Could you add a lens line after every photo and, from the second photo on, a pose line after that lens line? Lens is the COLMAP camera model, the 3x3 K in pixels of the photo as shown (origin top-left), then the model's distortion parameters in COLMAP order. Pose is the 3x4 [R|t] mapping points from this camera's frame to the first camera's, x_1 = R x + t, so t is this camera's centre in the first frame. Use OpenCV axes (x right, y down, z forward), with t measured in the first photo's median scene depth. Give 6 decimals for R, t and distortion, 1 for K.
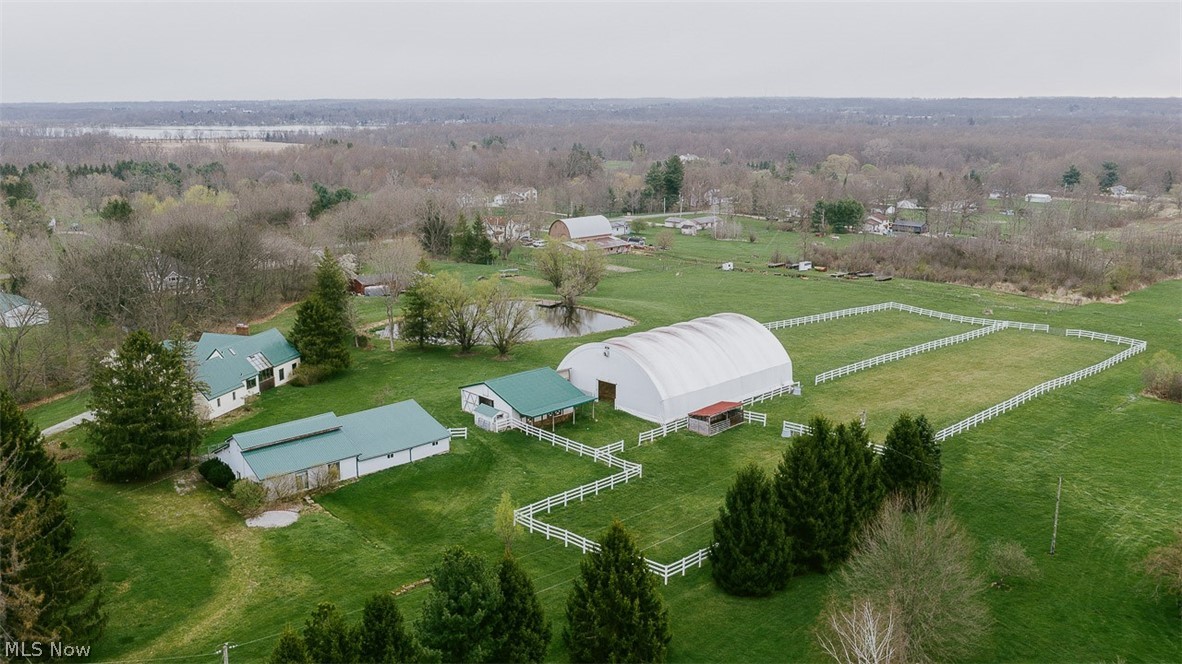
lens RADIAL K [[975.5, 0, 595.3], [0, 975.5, 338.1], [0, 0, 1]] dist [0.028167, -0.057302]
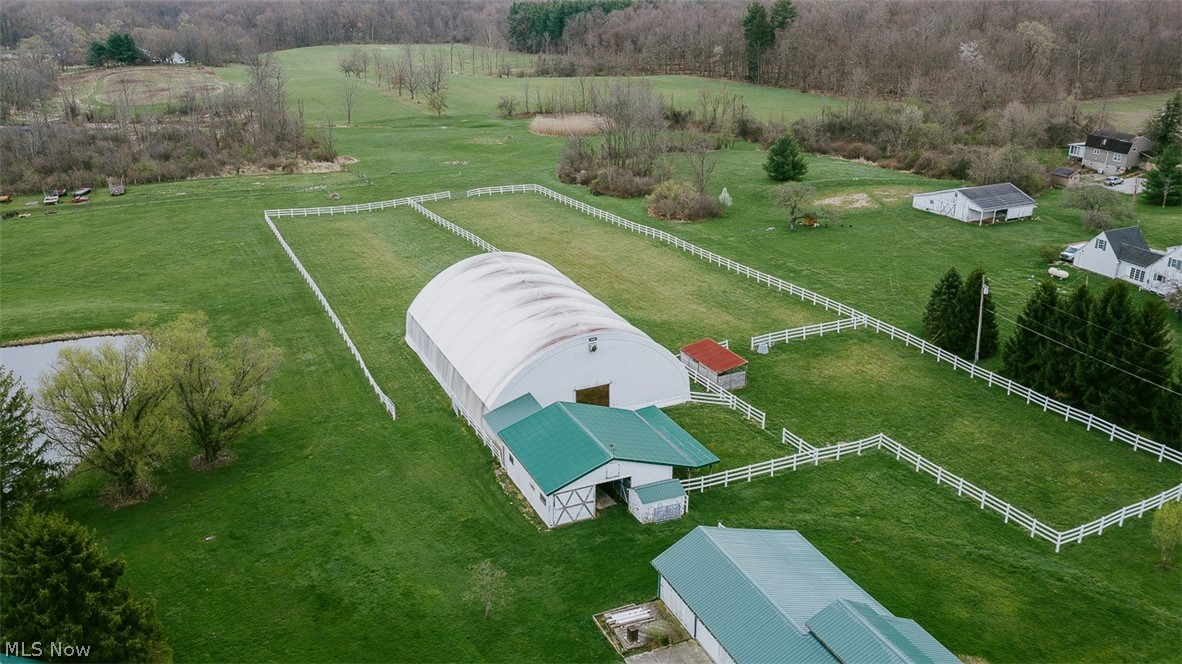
lens RADIAL K [[975.5, 0, 593.7], [0, 975.5, 329.5], [0, 0, 1]] dist [0.028167, -0.057302]
pose [[0.333606, -0.342477, 0.878303, -0.679193], [0.219166, 0.934325, 0.281076, -0.218330], [-0.916883, 0.098726, 0.386755, 0.854666]]
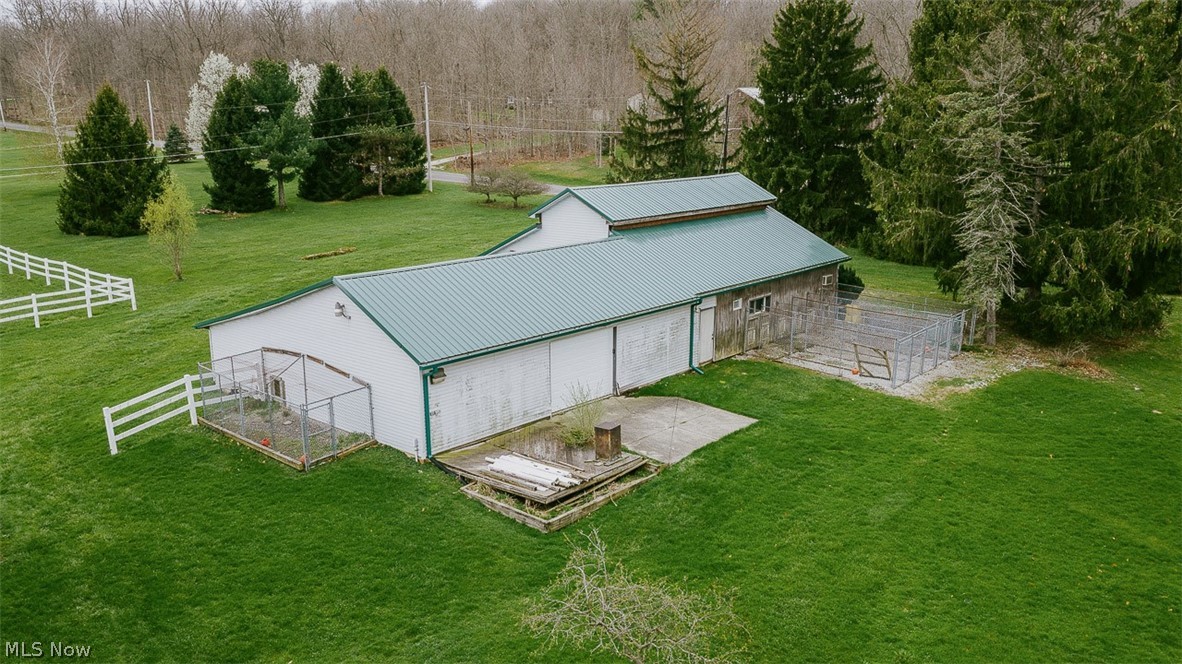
lens RADIAL K [[975.5, 0, 590.6], [0, 975.5, 336.6], [0, 0, 1]] dist [0.028167, -0.057302]
pose [[-0.996108, 0.019460, -0.085965, -0.233260], [-0.021452, 0.892469, 0.450598, -0.027730], [0.085490, 0.450689, -0.888578, 1.248063]]
